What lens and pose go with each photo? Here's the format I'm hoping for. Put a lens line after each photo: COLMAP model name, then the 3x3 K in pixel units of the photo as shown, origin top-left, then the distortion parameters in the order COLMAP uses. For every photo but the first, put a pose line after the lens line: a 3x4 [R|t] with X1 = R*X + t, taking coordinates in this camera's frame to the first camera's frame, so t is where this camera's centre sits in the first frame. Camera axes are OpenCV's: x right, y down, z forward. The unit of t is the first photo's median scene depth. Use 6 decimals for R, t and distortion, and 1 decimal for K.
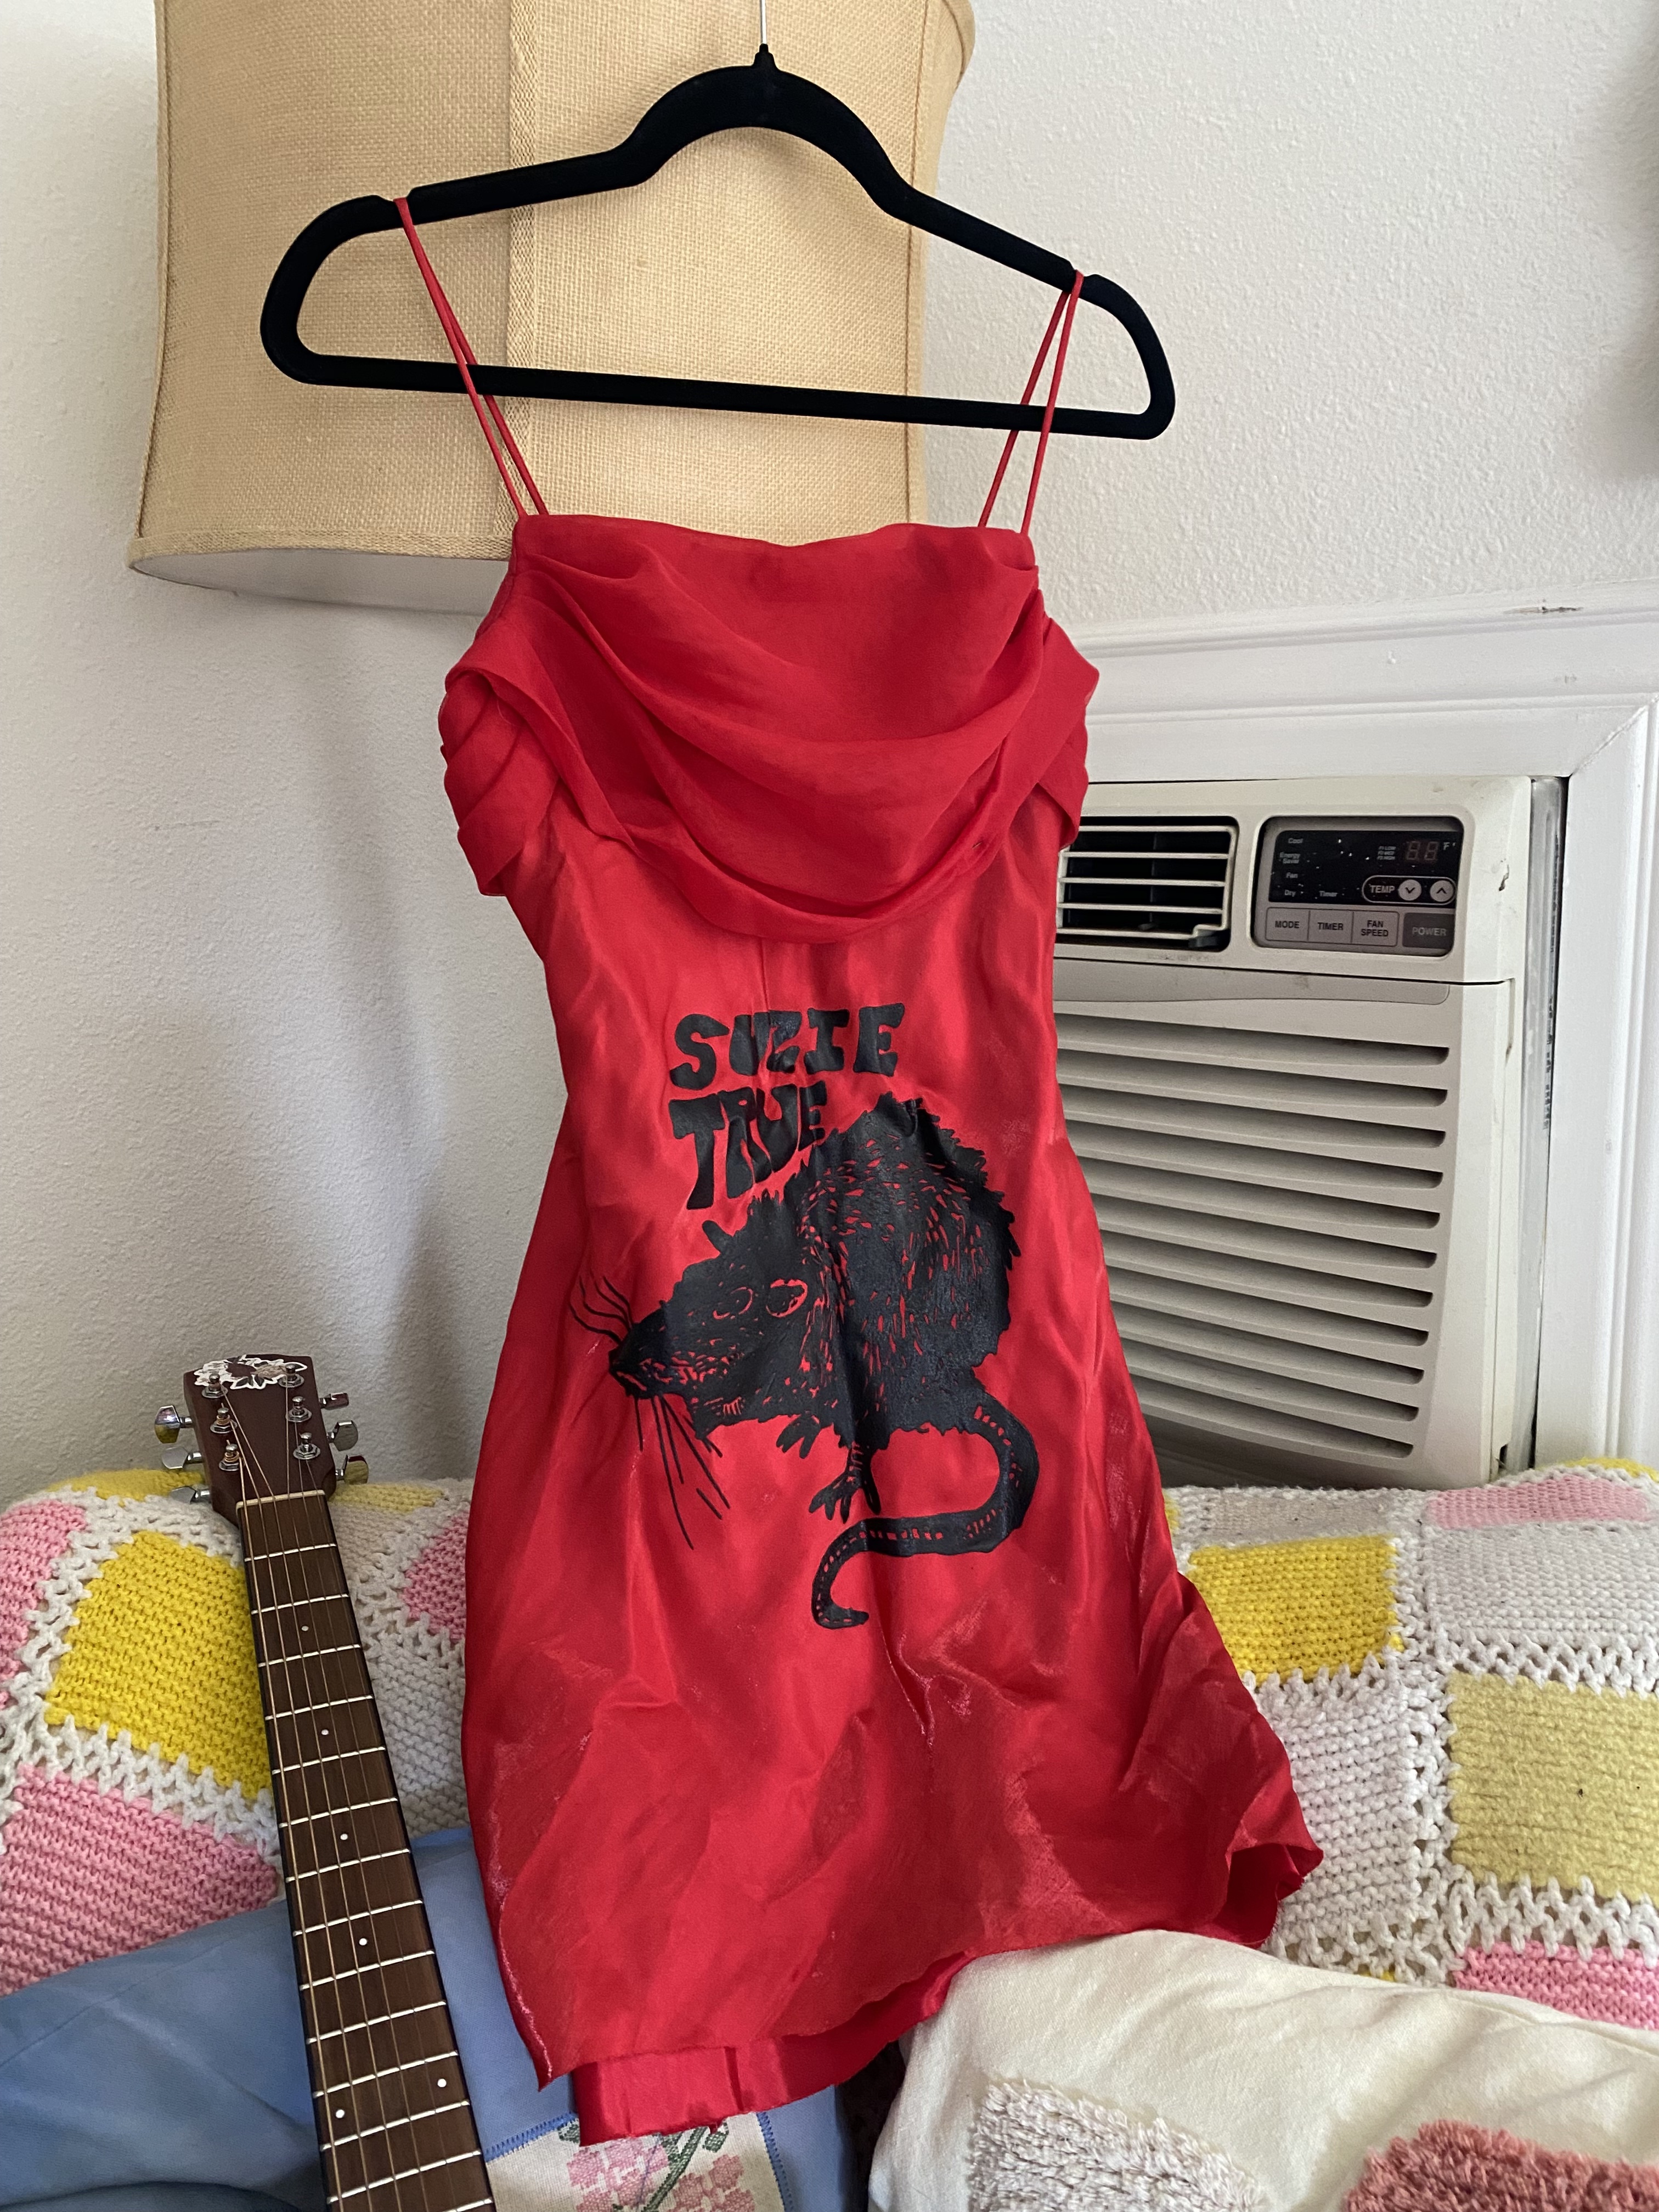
lens RADIAL K [[1714.5, 0, 829.5], [0, 1714.5, 1106.0], [0, 0, 1]] dist [0.000166, -0.002463]
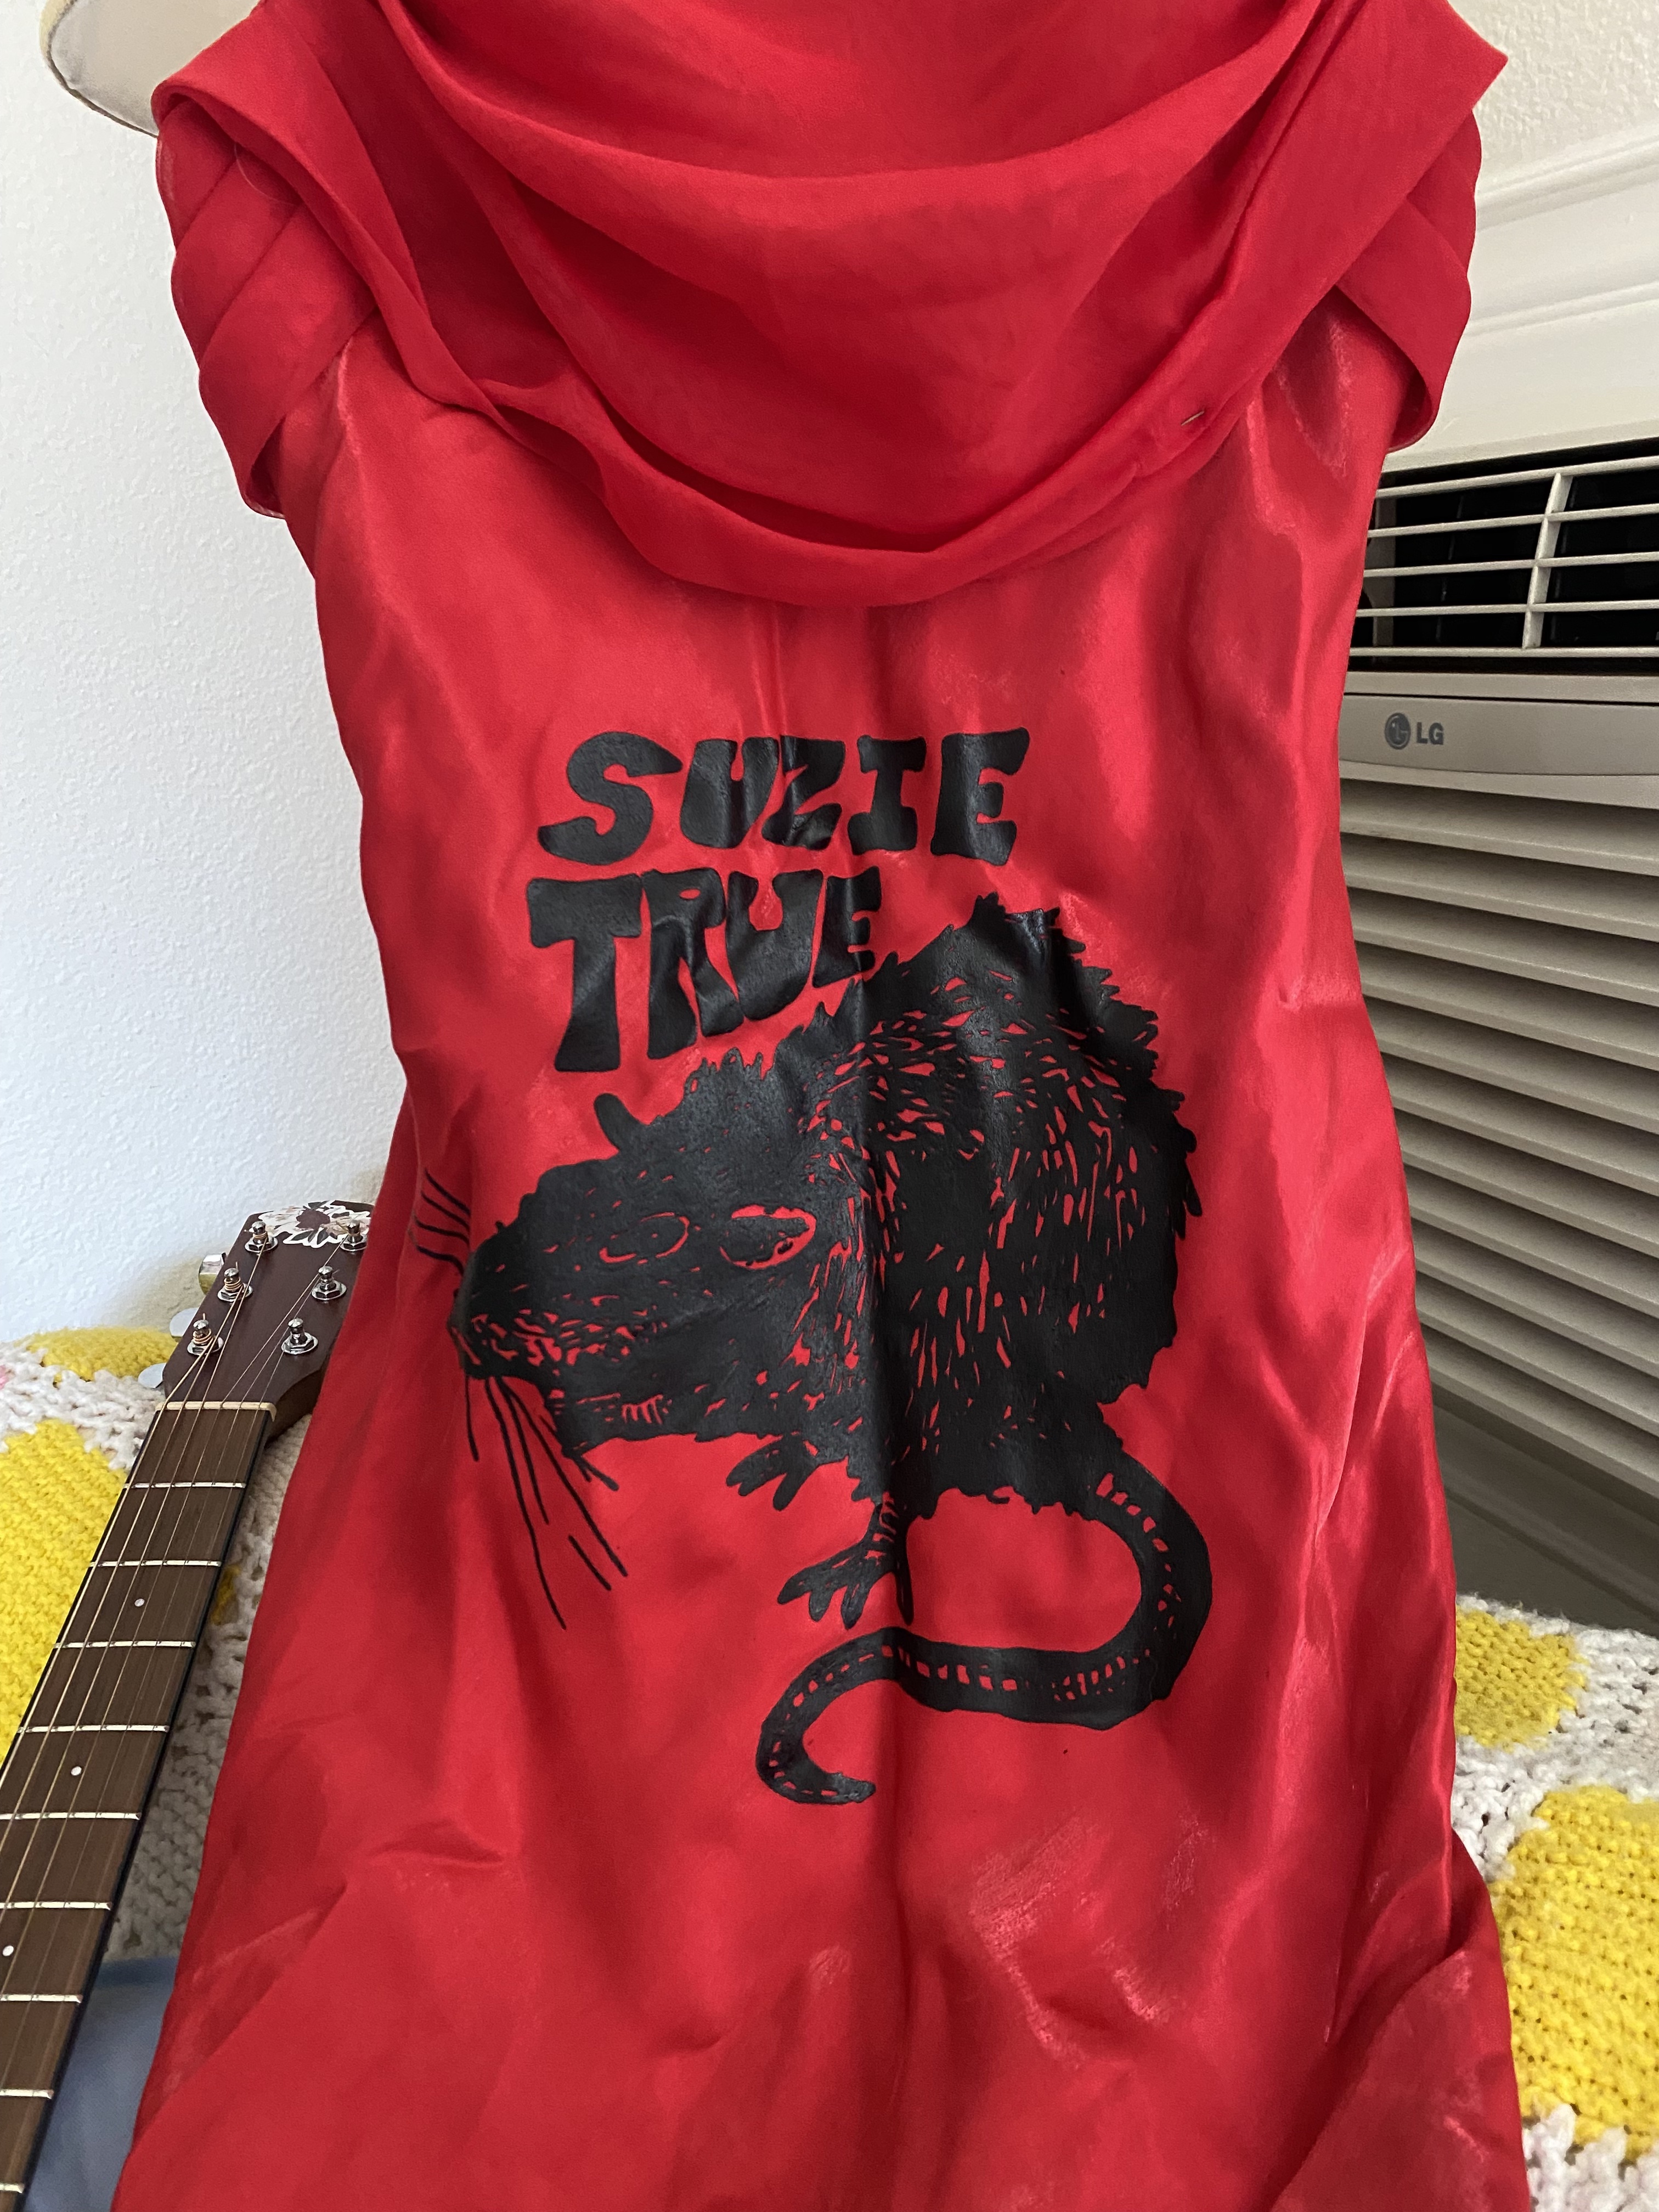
lens RADIAL K [[1666.6, 0, 825.9], [0, 1666.6, 1113.4], [0, 0, 1]] dist [0.045022, -0.084999]
pose [[0.910224, 0.102992, -0.401106, 0.210105], [-0.061371, 0.991433, 0.115300, 0.003610], [0.409544, -0.080333, 0.908746, 0.485662]]
